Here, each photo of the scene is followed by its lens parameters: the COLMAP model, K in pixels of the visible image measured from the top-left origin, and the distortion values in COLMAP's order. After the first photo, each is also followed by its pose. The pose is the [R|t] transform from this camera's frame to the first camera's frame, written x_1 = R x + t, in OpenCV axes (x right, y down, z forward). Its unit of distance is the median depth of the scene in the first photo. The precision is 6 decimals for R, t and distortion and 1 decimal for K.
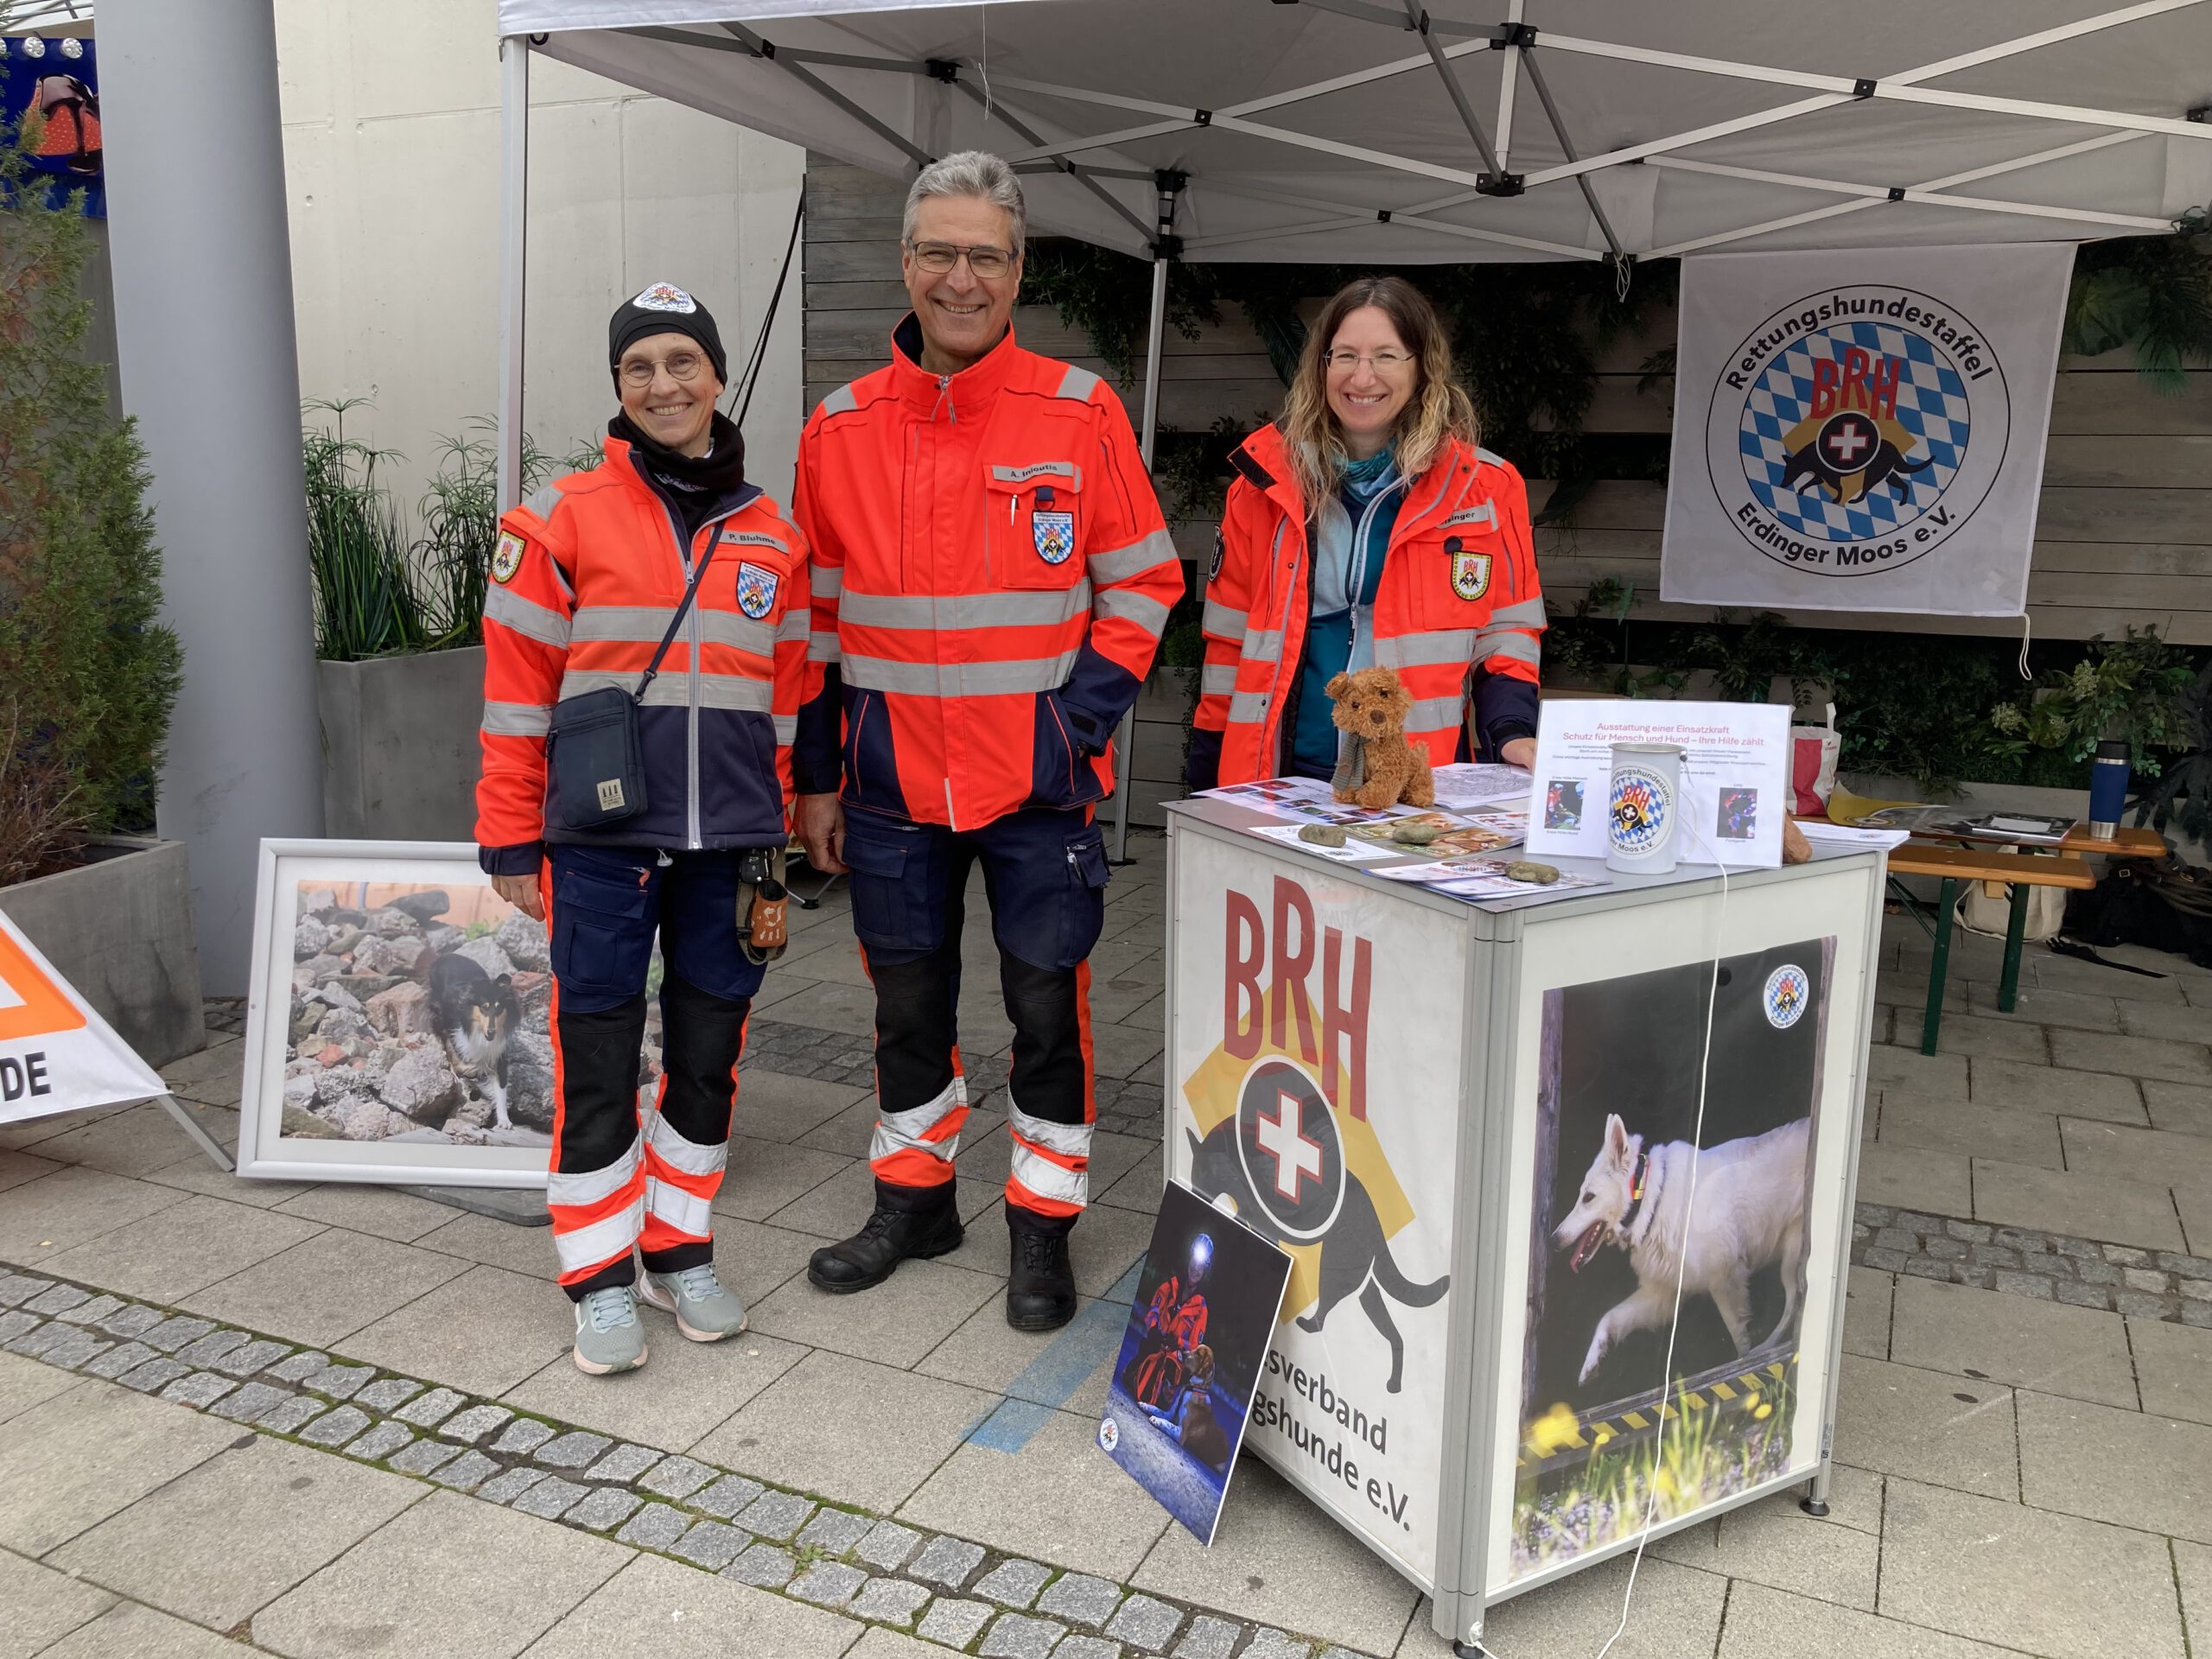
lens RADIAL K [[1808.3, 0, 1120.2], [0, 1808.3, 831.7], [0, 0, 1]] dist [-0.000505, 0.010649]
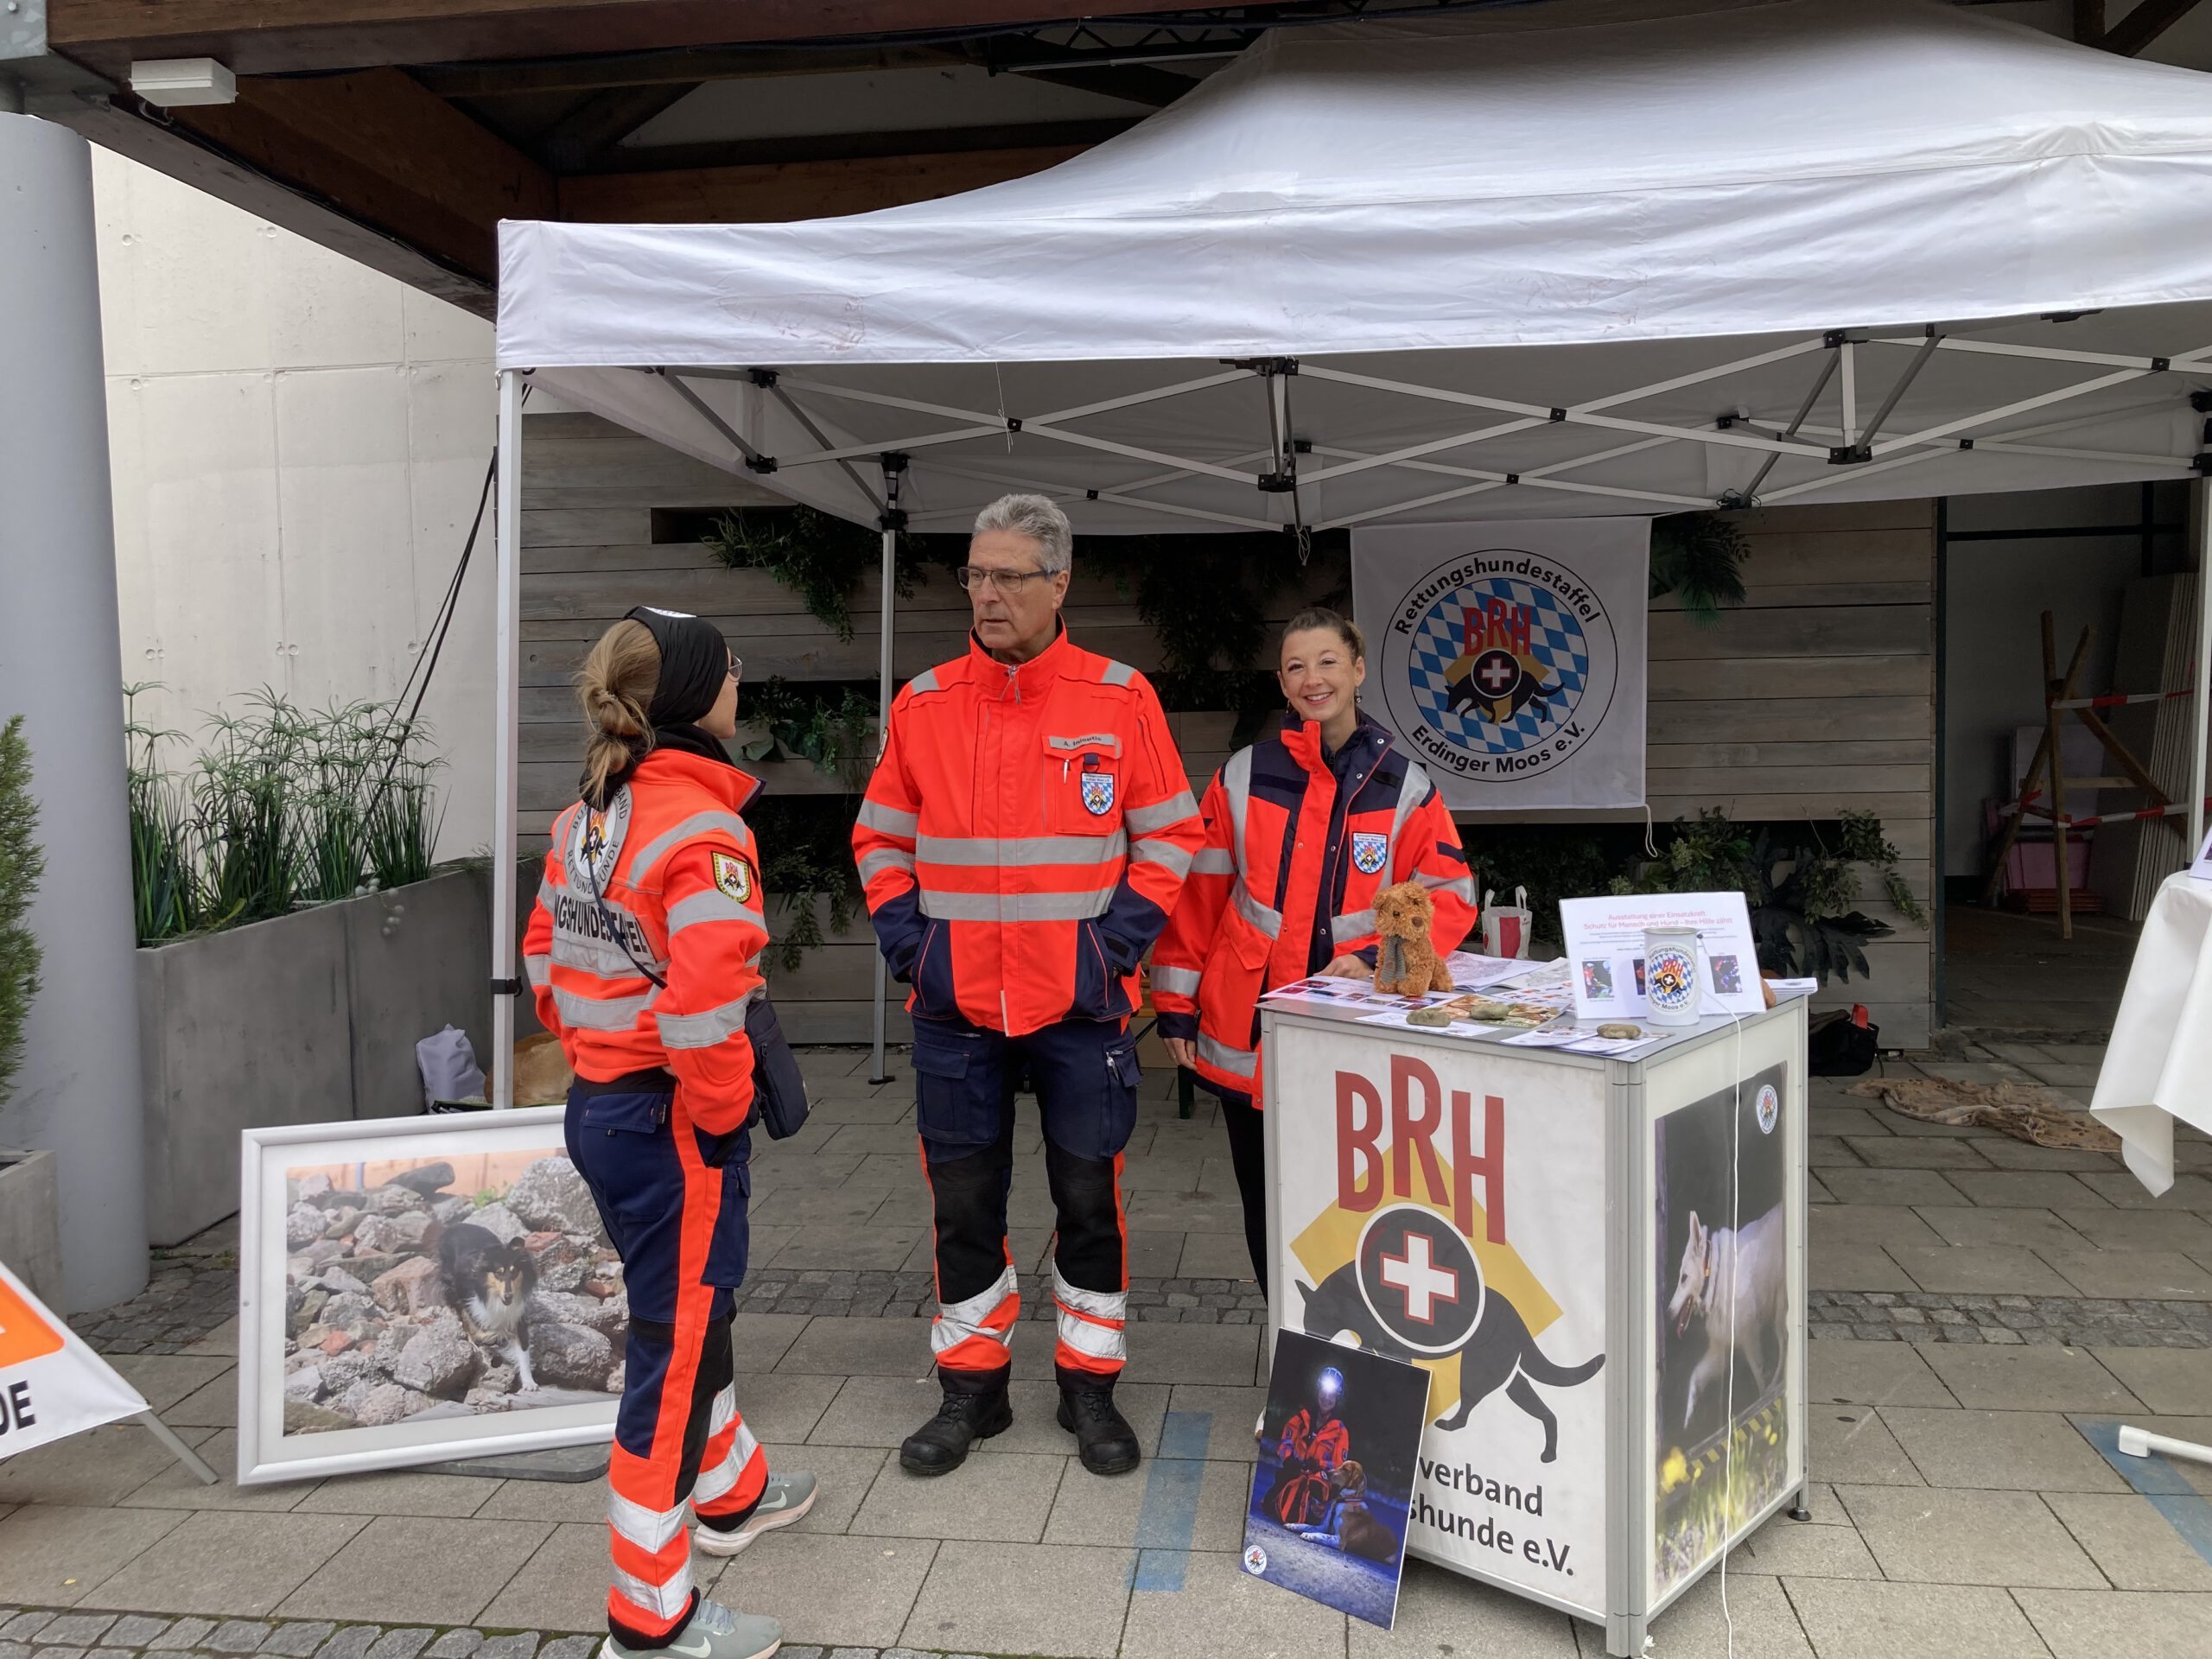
lens RADIAL K [[1808.3, 0, 1084.7], [0, 1808.3, 803.3], [0, 0, 1]] dist [-0.000505, 0.010649]
pose [[0.955338, -0.055080, 0.290336, -0.315640], [0.092910, 0.988638, -0.118161, -0.013797], [-0.280529, 0.139859, 0.949601, -0.101582]]
